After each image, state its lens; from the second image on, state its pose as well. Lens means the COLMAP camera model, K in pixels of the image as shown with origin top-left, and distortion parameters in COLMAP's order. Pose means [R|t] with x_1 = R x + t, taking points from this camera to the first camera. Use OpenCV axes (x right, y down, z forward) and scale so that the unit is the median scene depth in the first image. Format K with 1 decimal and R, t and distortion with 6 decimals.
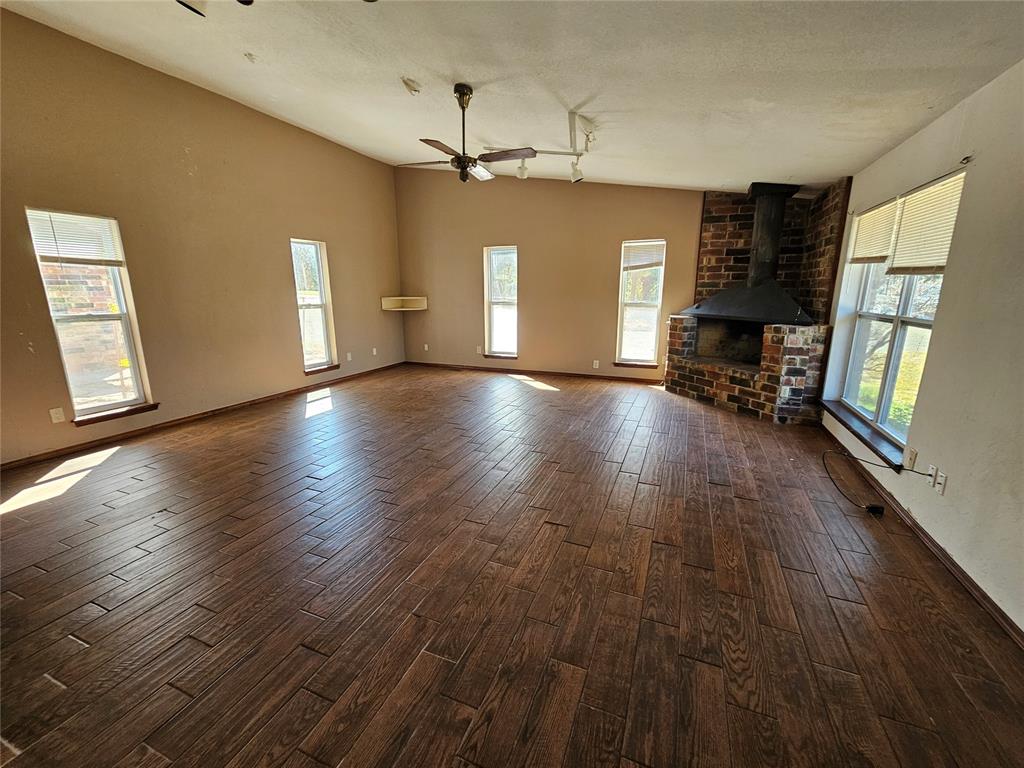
lens RADIAL K [[419.8, 0, 510.6], [0, 419.8, 387.8], [0, 0, 1]] dist [-0.007763, 0.003477]
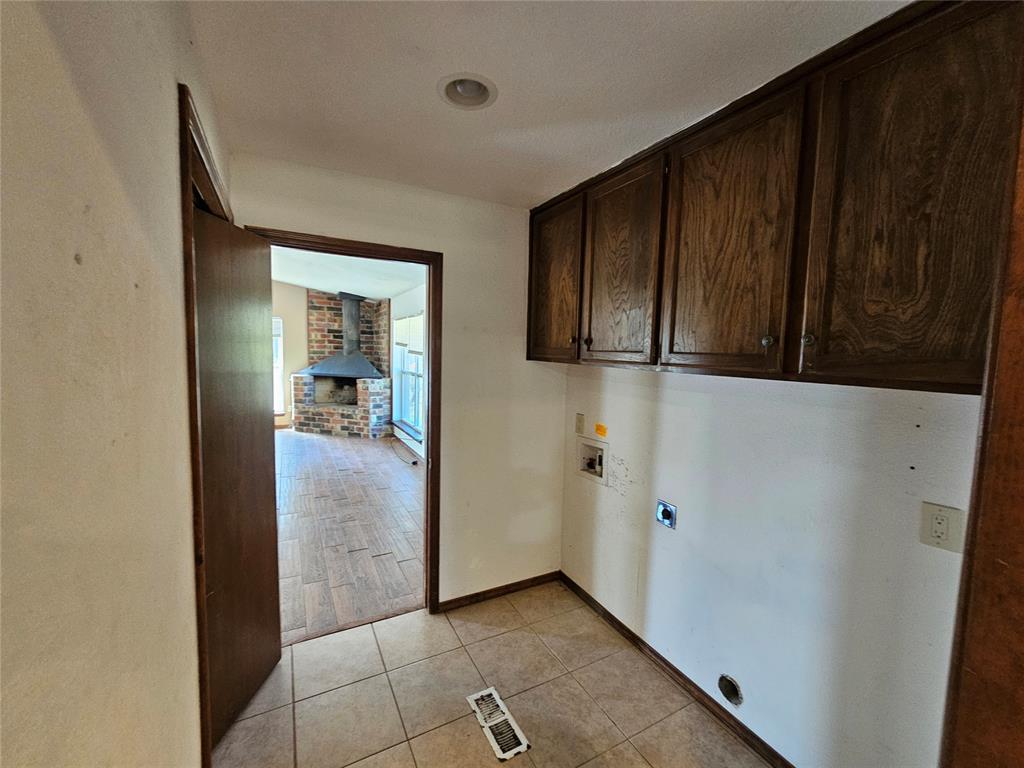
lens RADIAL K [[419.8, 0, 512.5], [0, 419.8, 385.6], [0, 0, 1]] dist [-0.007763, 0.003477]
pose [[0.630130, -0.046282, 0.775109, -0.248875], [0.150481, 0.986576, -0.063425, 0.061403], [-0.761769, 0.156605, 0.628636, -0.431516]]
